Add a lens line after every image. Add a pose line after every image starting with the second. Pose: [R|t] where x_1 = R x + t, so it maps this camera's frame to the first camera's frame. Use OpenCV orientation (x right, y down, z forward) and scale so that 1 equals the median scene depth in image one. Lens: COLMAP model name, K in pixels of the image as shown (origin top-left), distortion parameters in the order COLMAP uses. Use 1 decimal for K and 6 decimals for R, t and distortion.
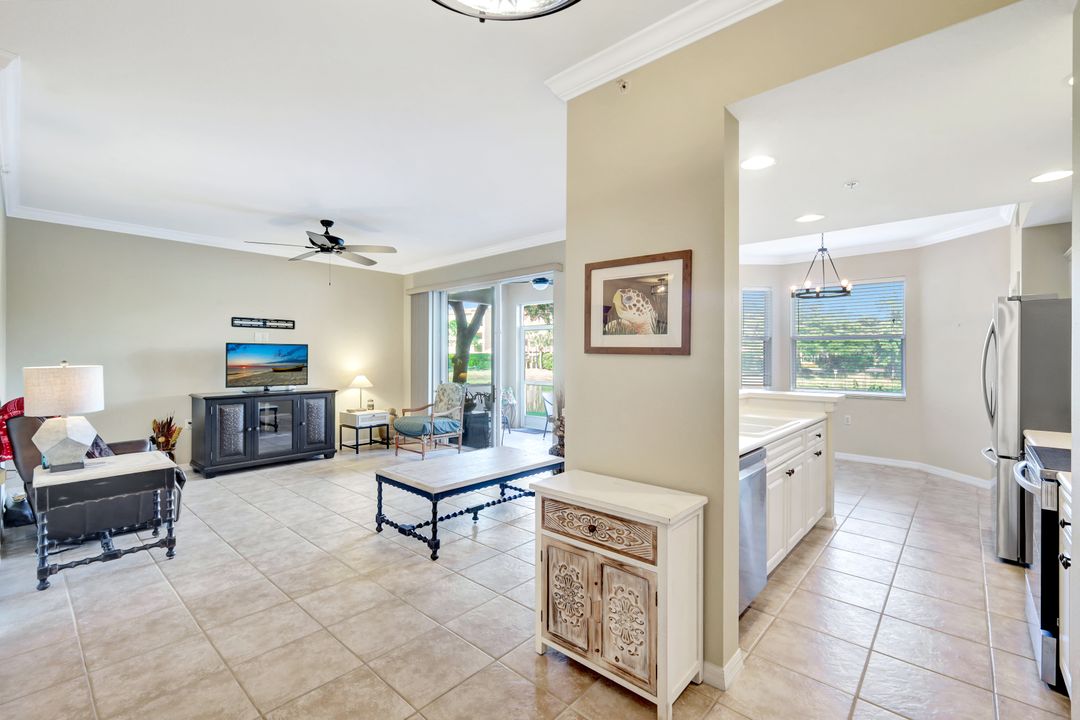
lens RADIAL K [[469.3, 0, 539.5], [0, 469.3, 358.7], [0, 0, 1]] dist [0.004991, -0.000018]
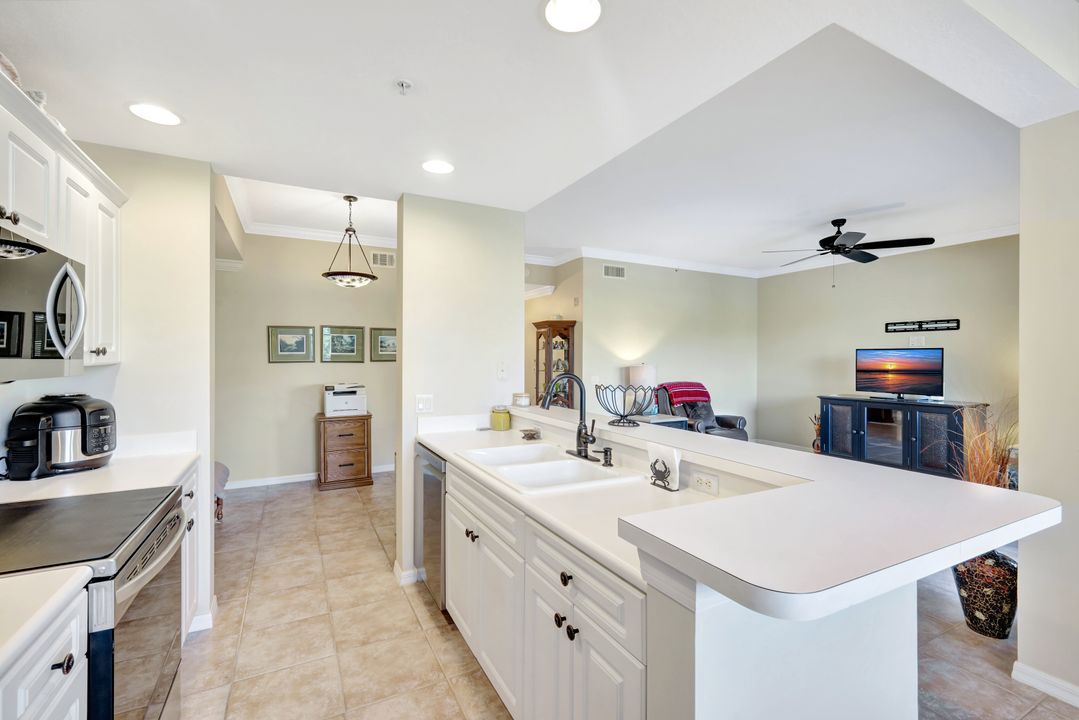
lens RADIAL K [[468.9, 0, 539.6], [0, 468.9, 359.6], [0, 0, 1]] dist [0.004991, -0.000018]
pose [[-0.348606, -0.002126, -0.937267, 1.007909], [-0.008326, 0.999965, 0.000829, -0.008562], [0.937232, 0.008093, -0.348612, 1.182371]]
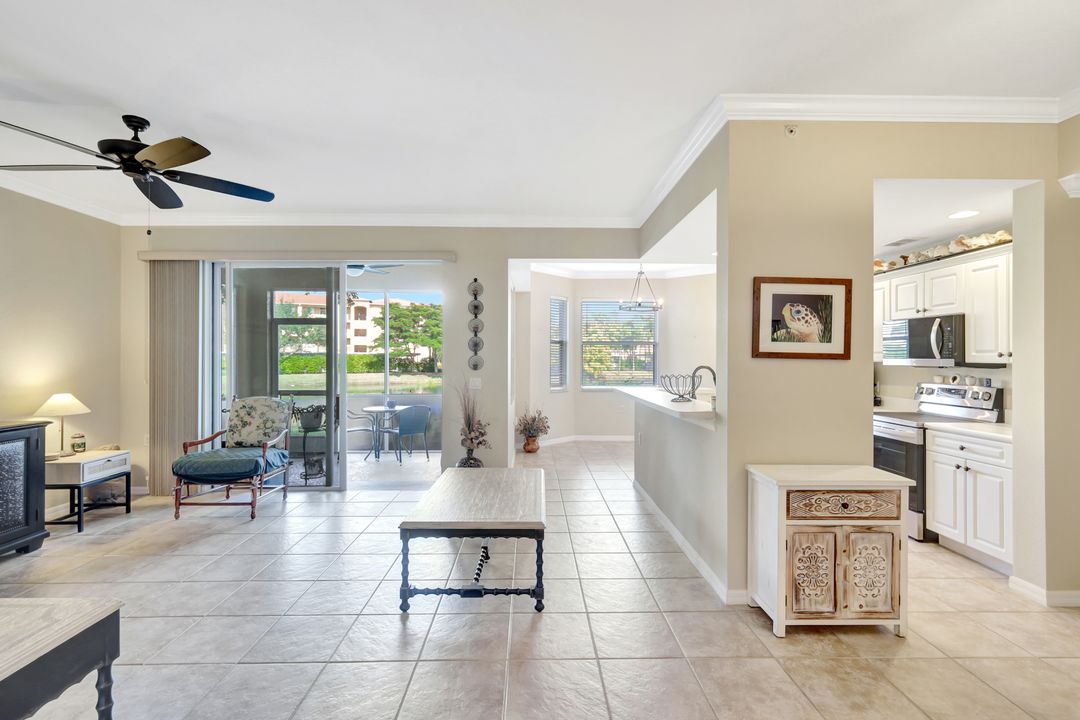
lens RADIAL K [[493.4, 0, 540.4], [0, 493.4, 357.5], [0, 0, 1]] dist [0.004126, 0.000923]
pose [[0.733608, -0.001176, 0.679572, -0.773916], [0.003793, 0.999990, -0.002365, -0.008390], [-0.679563, 0.004312, 0.733605, 0.357339]]
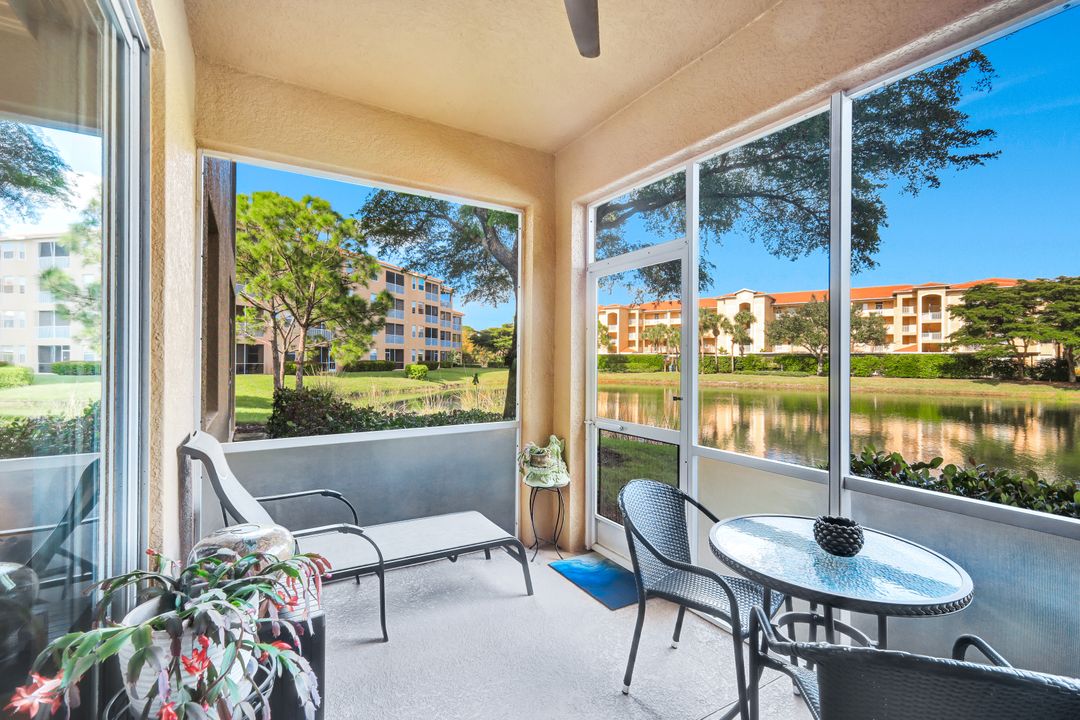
lens RADIAL K [[469.3, 0, 535.6], [0, 469.3, 357.0], [0, 0, 1]] dist [0.004991, -0.000018]
pose [[0.952772, -0.000437, -0.303686, 0.081676], [-0.001469, 0.999981, -0.006046, -0.028254], [0.303682, 0.006207, 0.952753, 1.862155]]
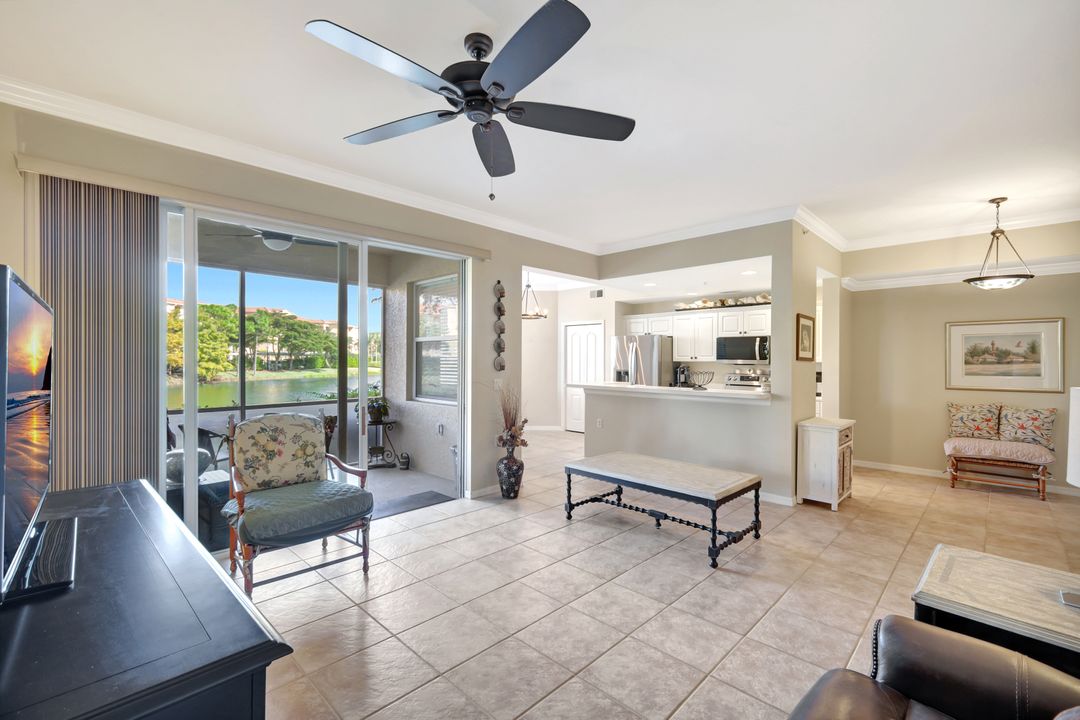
lens RADIAL K [[469.3, 0, 538.7], [0, 469.3, 359.3], [0, 0, 1]] dist [0.004991, -0.000018]
pose [[0.045703, -0.004431, 0.998945, -1.353268], [0.000098, 0.999990, 0.004431, -0.016673], [-0.998955, -0.000105, 0.045703, 1.433761]]
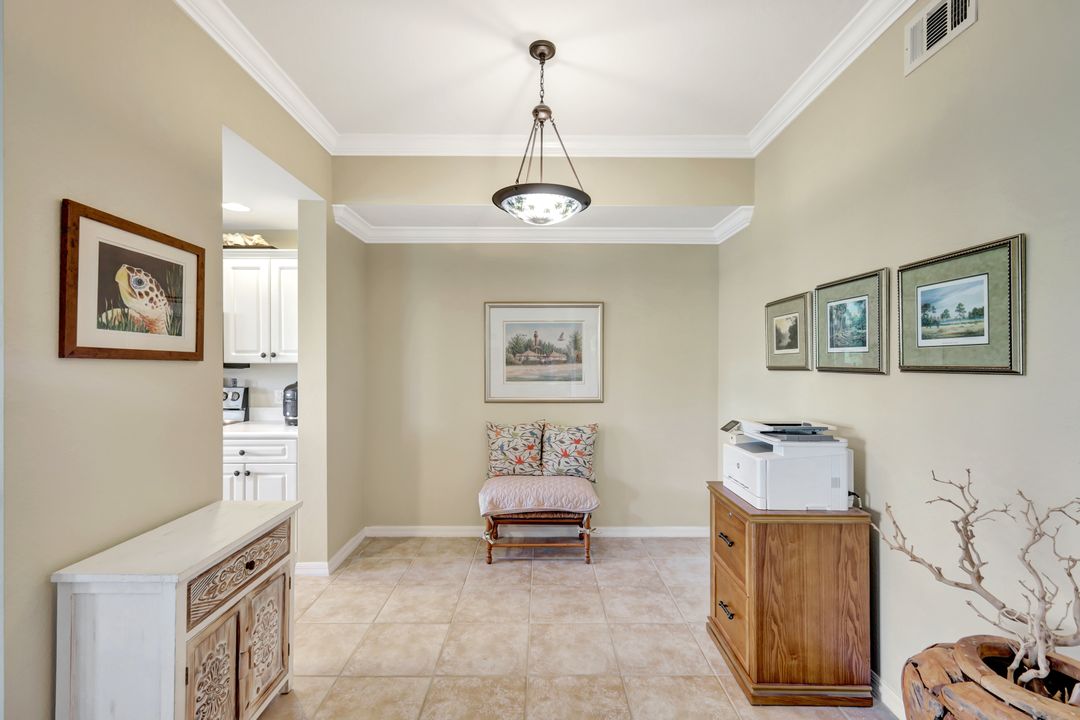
lens RADIAL K [[469.3, 0, 535.3], [0, 469.3, 365.4], [0, 0, 1]] dist [0.004991, -0.000018]
pose [[-0.658984, -0.015129, 0.752005, -0.512190], [-0.003274, 0.999846, 0.017246, -0.010338], [-0.752150, 0.008902, -0.658932, 0.693415]]
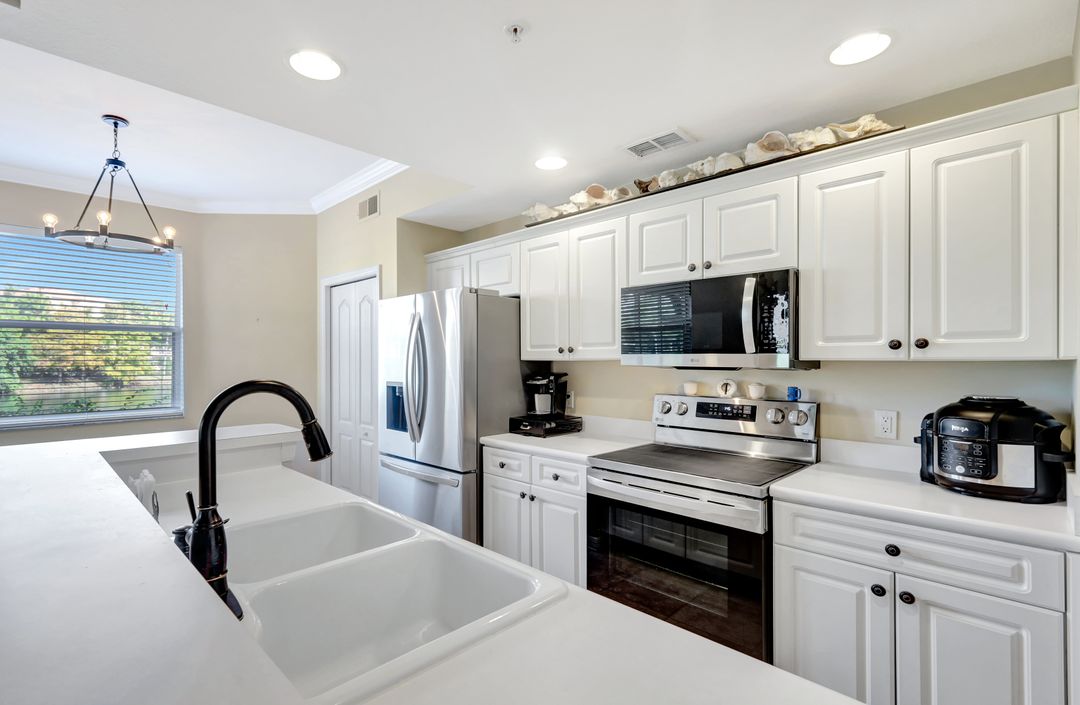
lens RADIAL K [[492.5, 0, 493.7], [0, 492.5, 357.6], [0, 0, 1]] dist [0.009500, -0.000712]
pose [[0.081025, -0.002869, 0.996708, 0.076577], [0.008666, 0.999960, 0.002174, -0.003801], [-0.996674, 0.008461, 0.081046, 0.851095]]
